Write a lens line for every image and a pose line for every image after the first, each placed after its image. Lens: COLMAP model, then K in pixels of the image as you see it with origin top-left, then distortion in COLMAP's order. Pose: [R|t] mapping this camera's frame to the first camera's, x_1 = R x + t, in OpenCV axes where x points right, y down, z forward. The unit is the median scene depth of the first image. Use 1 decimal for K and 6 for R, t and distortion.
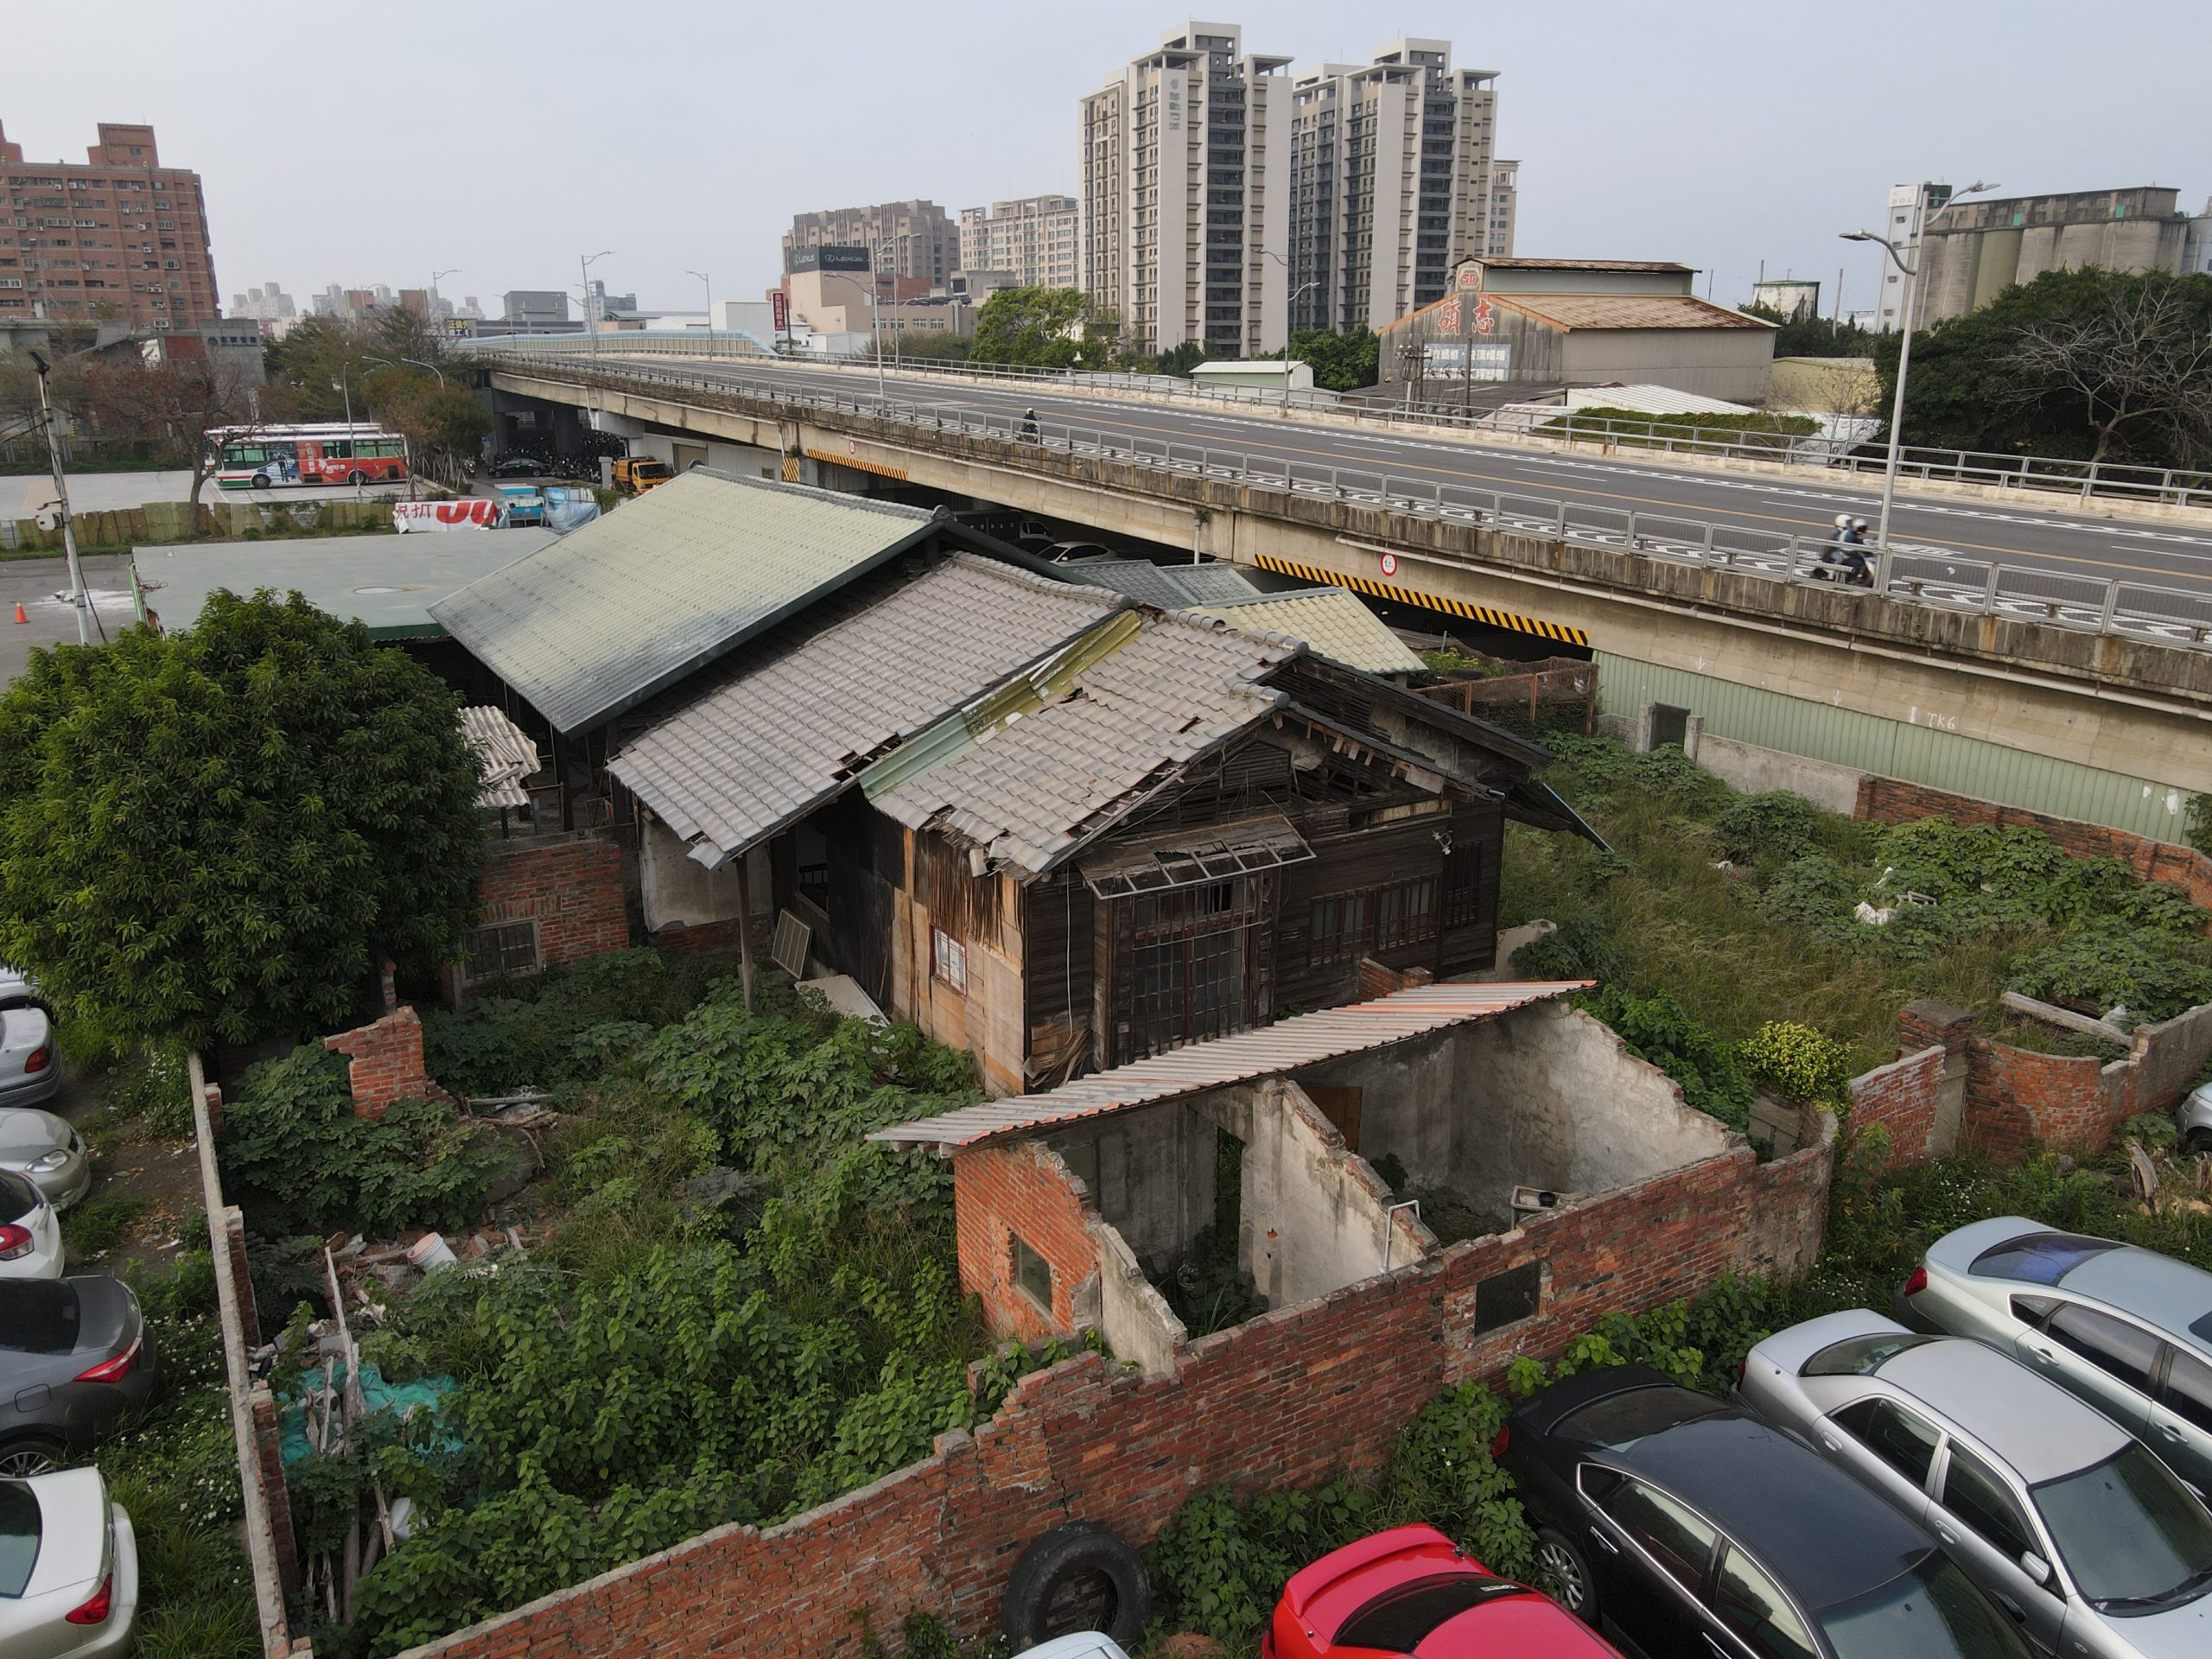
lens RADIAL K [[1632.6, 0, 1105.8], [0, 1632.6, 828.5], [0, 0, 1]] dist [-0.001250, 0.027015]
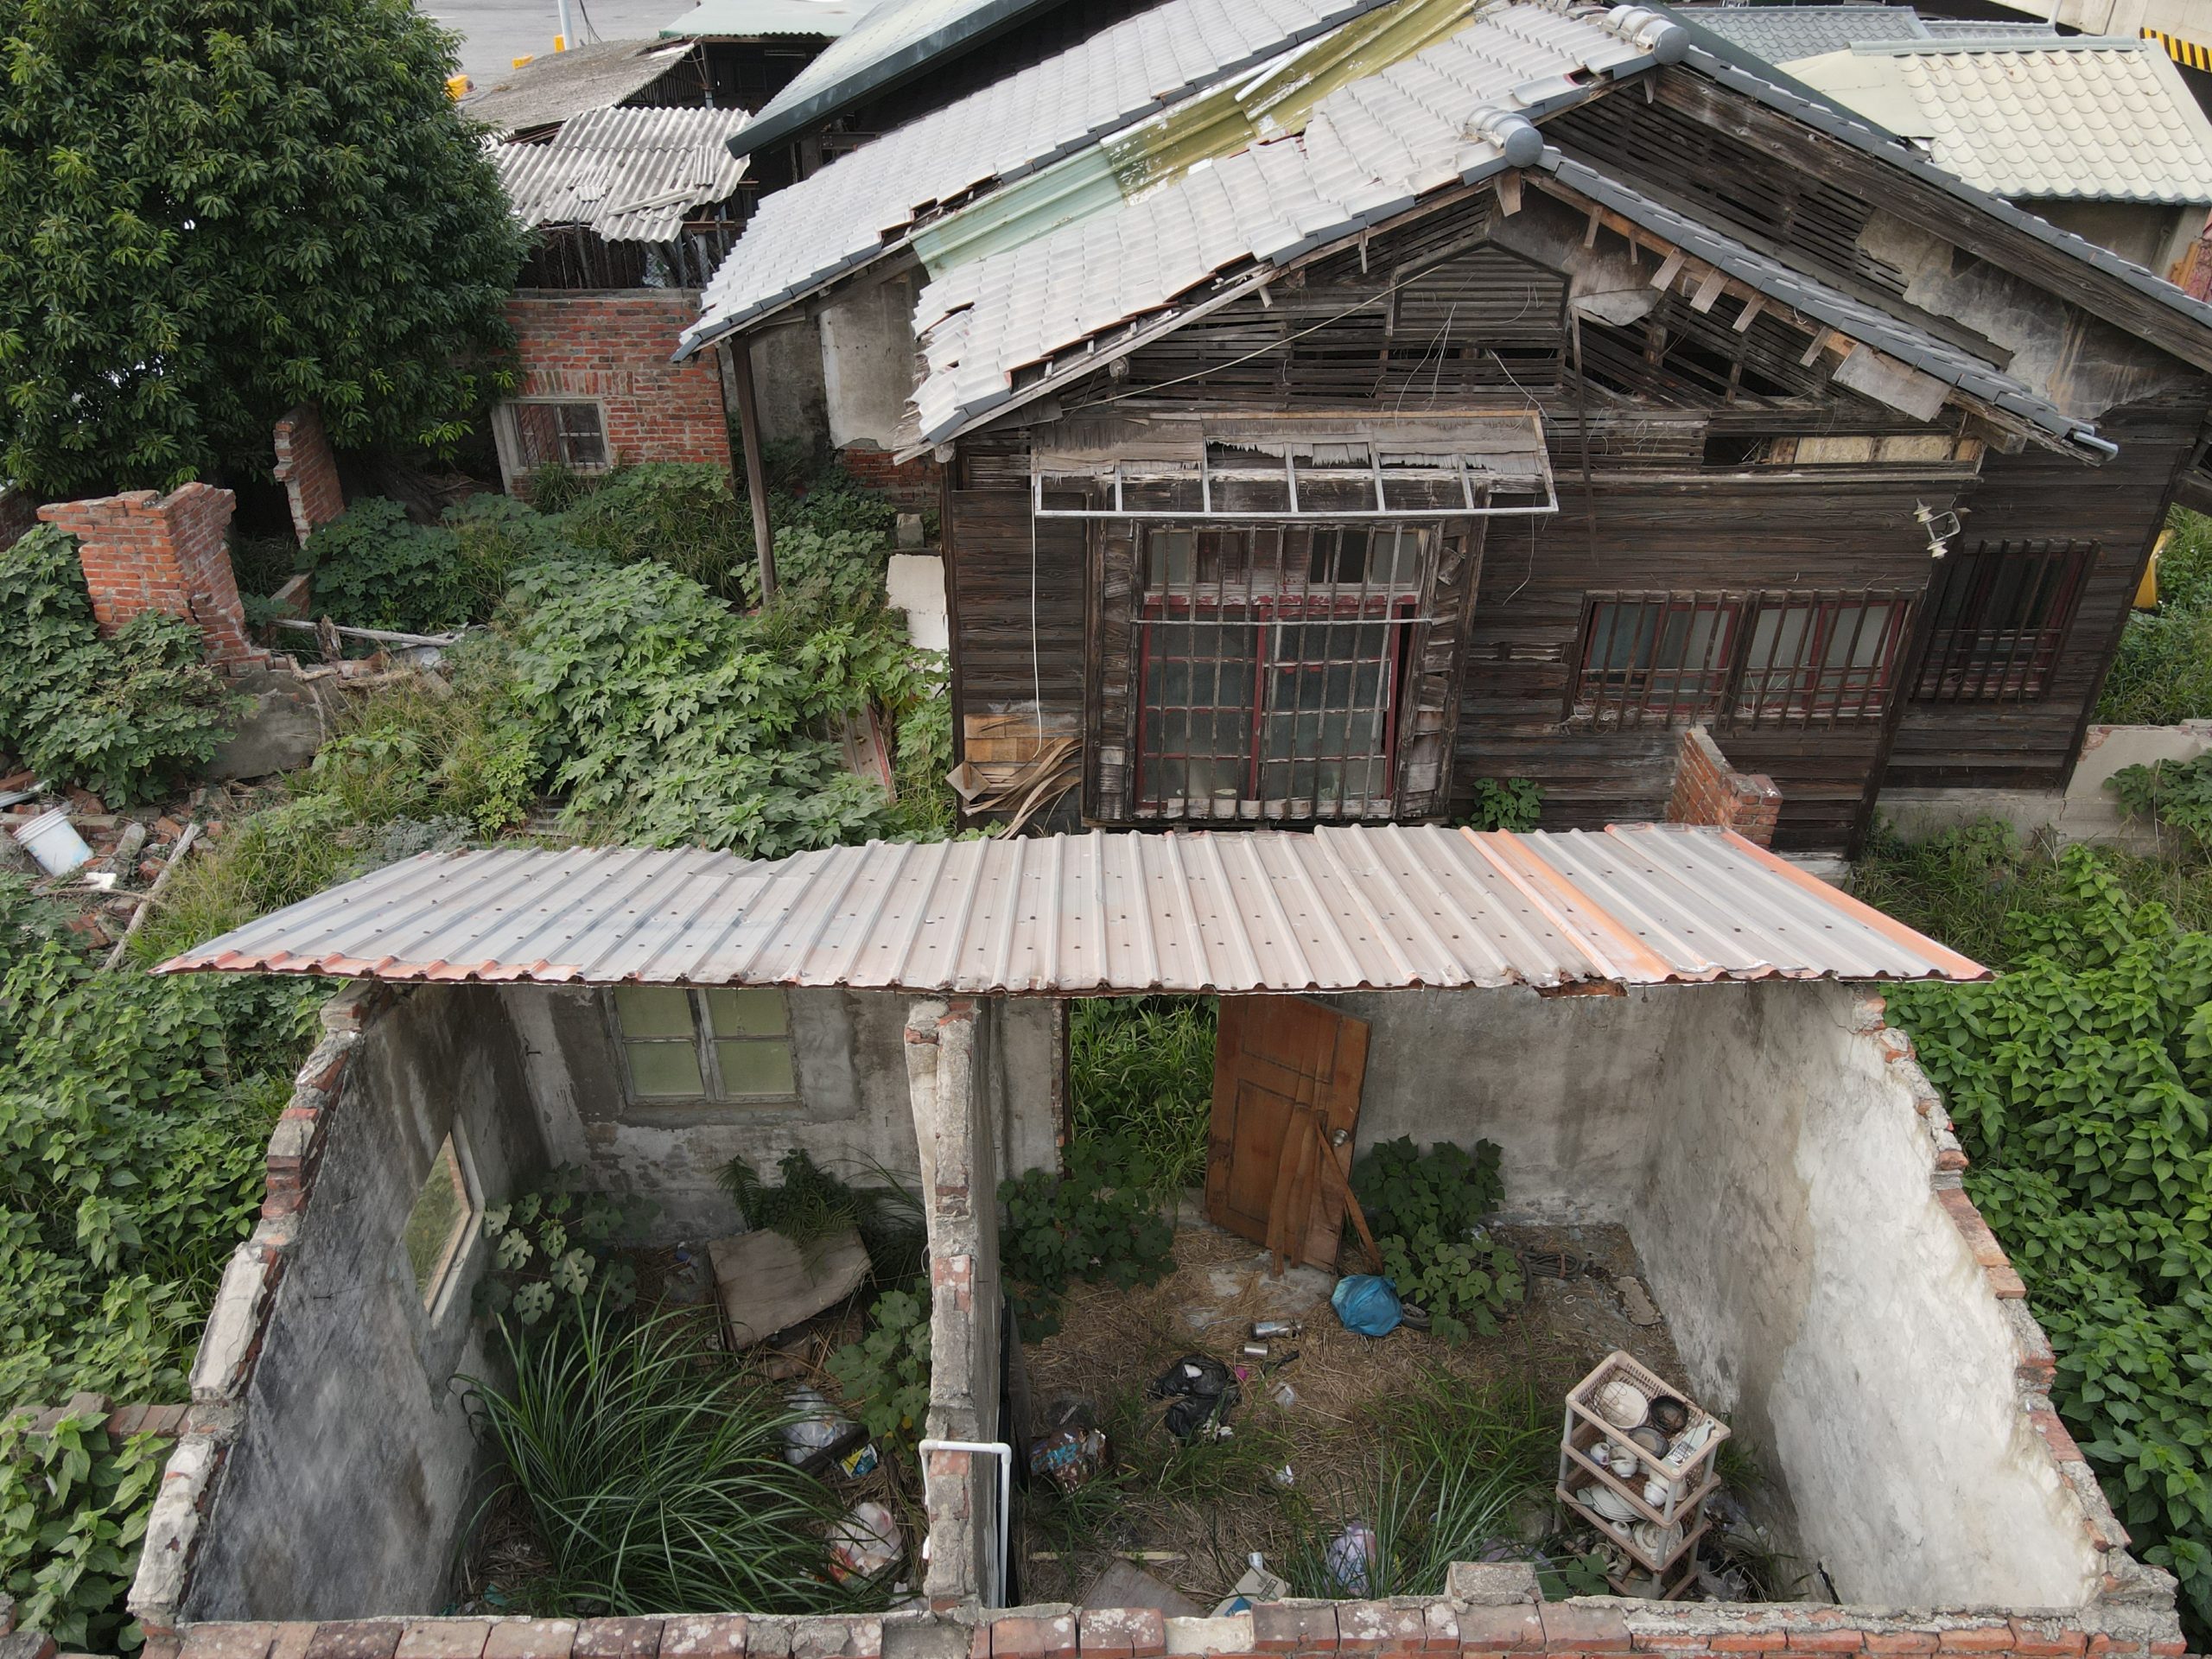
lens RADIAL K [[1632.6, 0, 1099.6], [0, 1632.6, 824.3], [0, 0, 1]] dist [-0.001250, 0.027015]
pose [[0.869507, 0.265196, -0.416688, 0.218345], [-0.143111, 0.942714, 0.301346, -0.019505], [0.472733, -0.202390, 0.857649, 0.469140]]
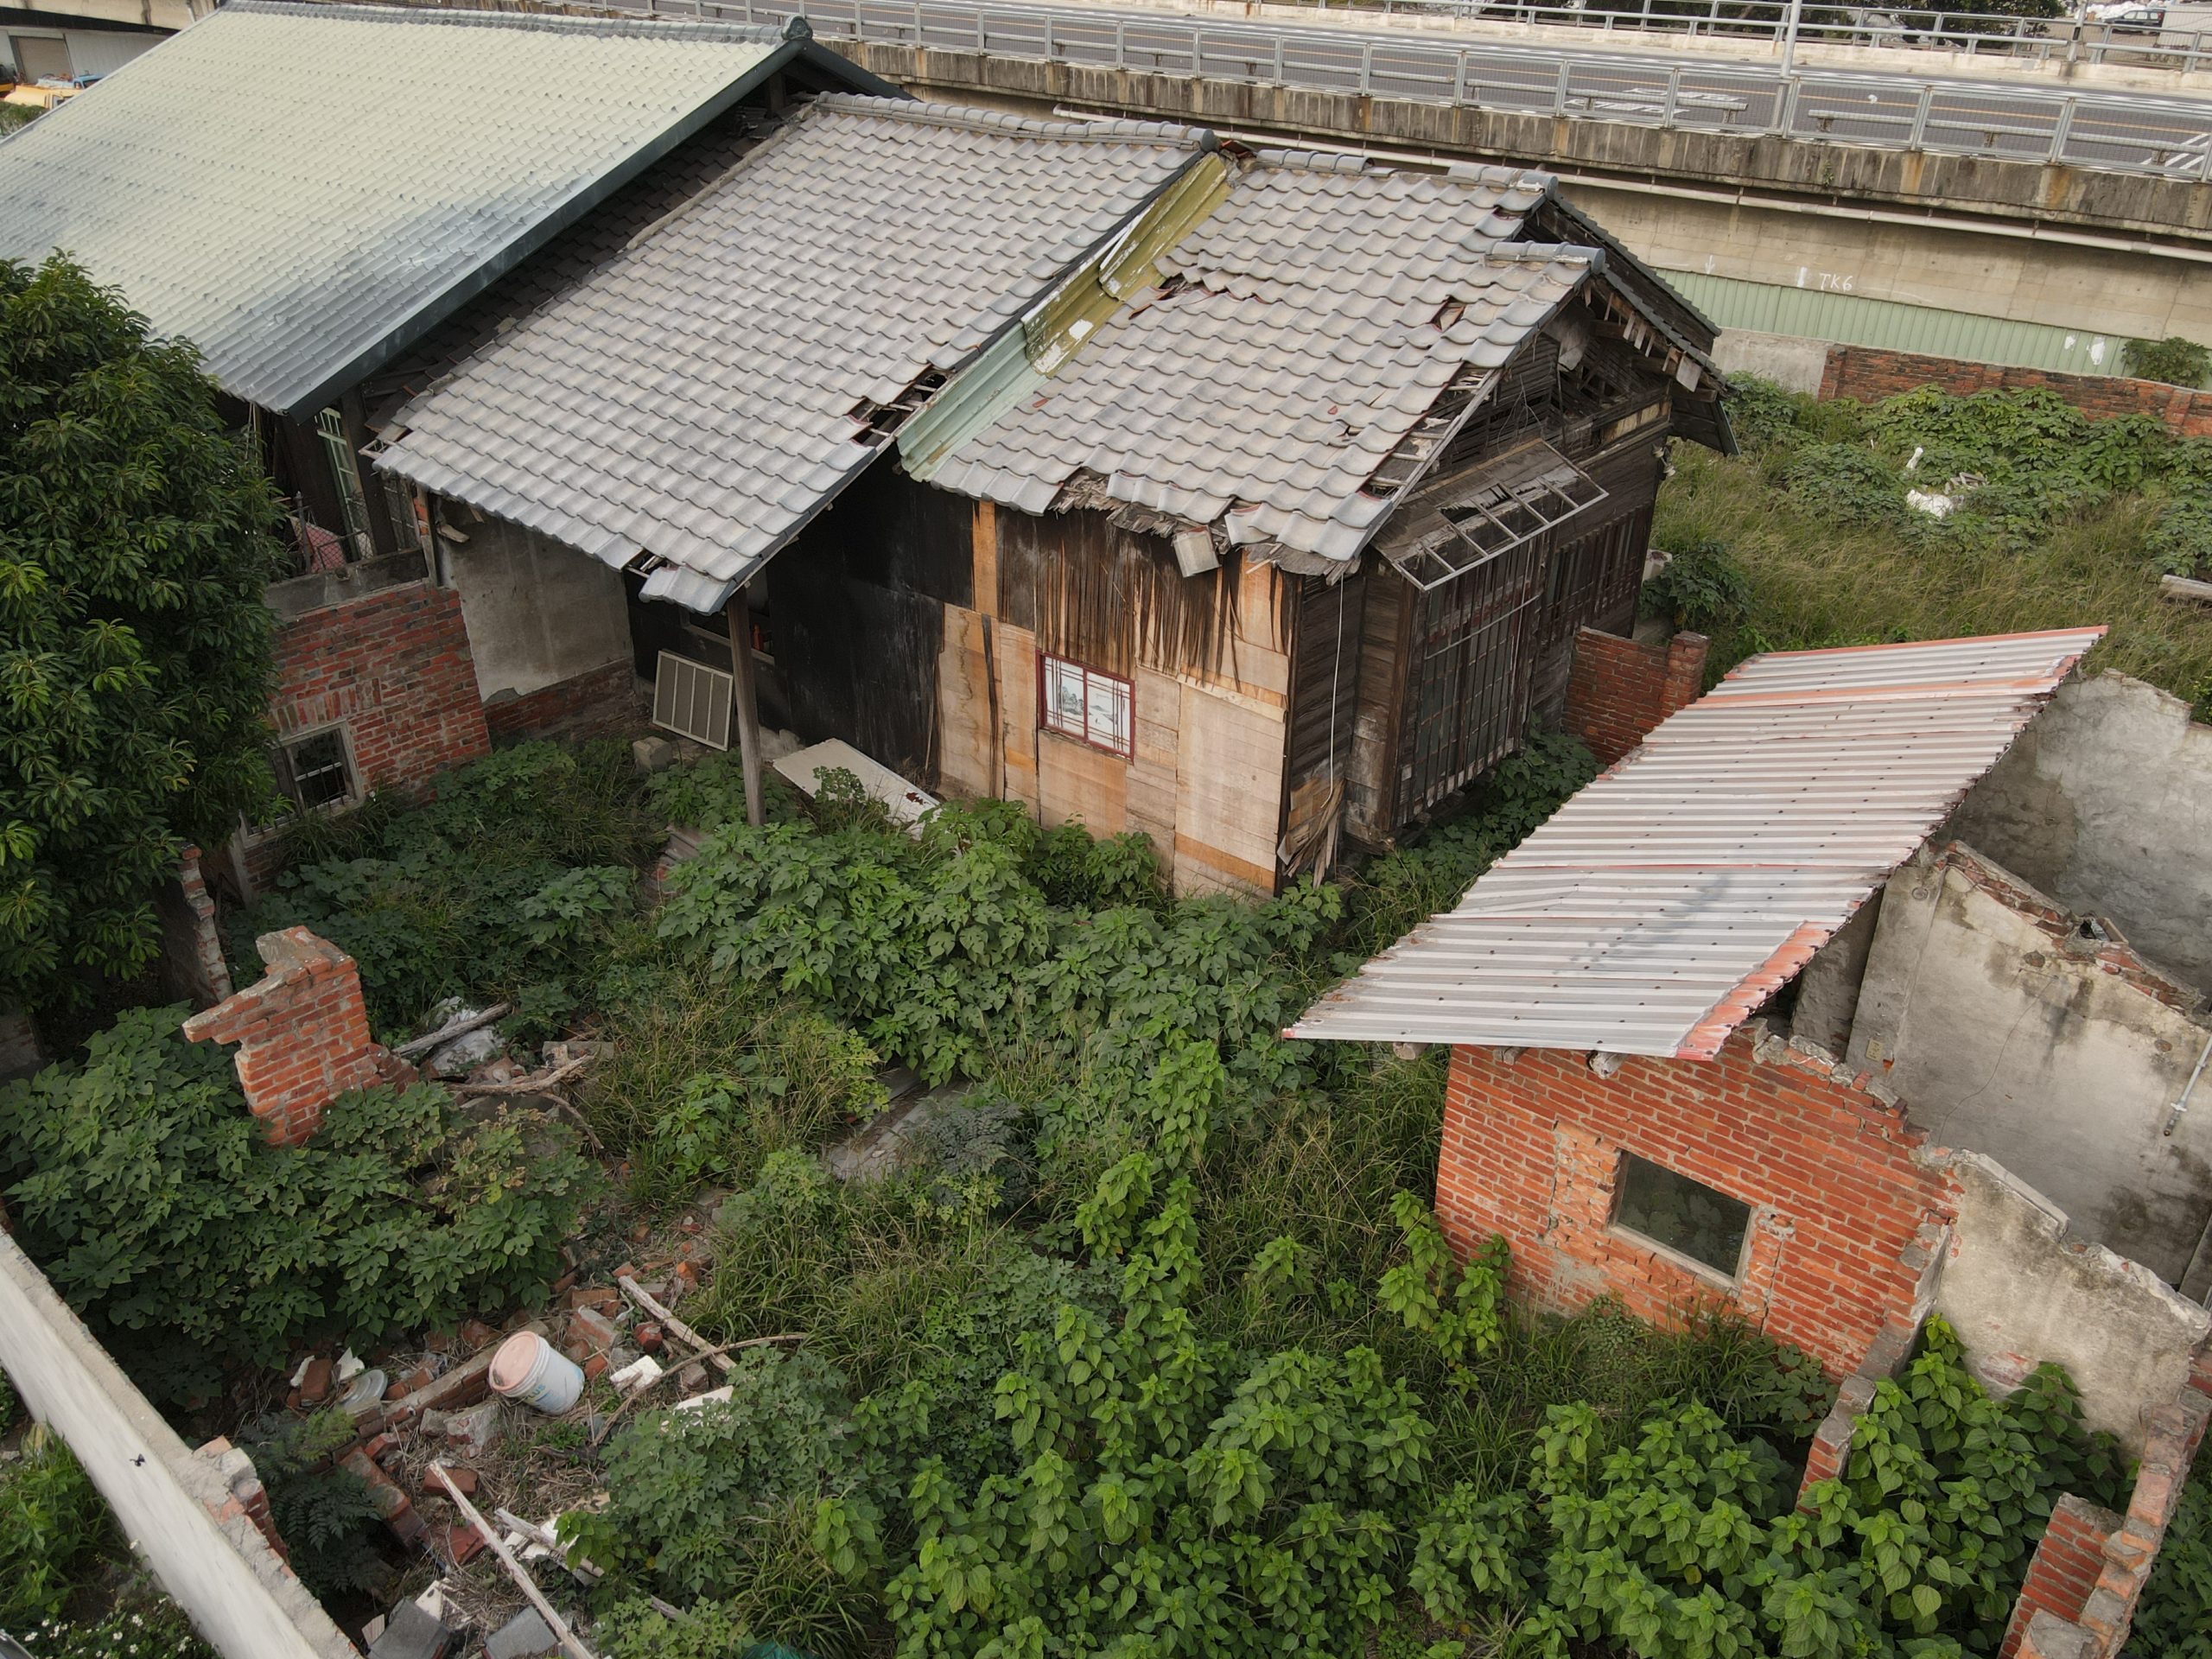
lens RADIAL K [[1632.6, 0, 1113.6], [0, 1632.6, 822.4], [0, 0, 1]] dist [-0.001250, 0.027015]
pose [[0.946860, -0.153280, 0.282774, -0.273823], [0.090838, 0.970793, 0.222057, -0.019765], [-0.308552, -0.184570, 0.933129, 0.352291]]
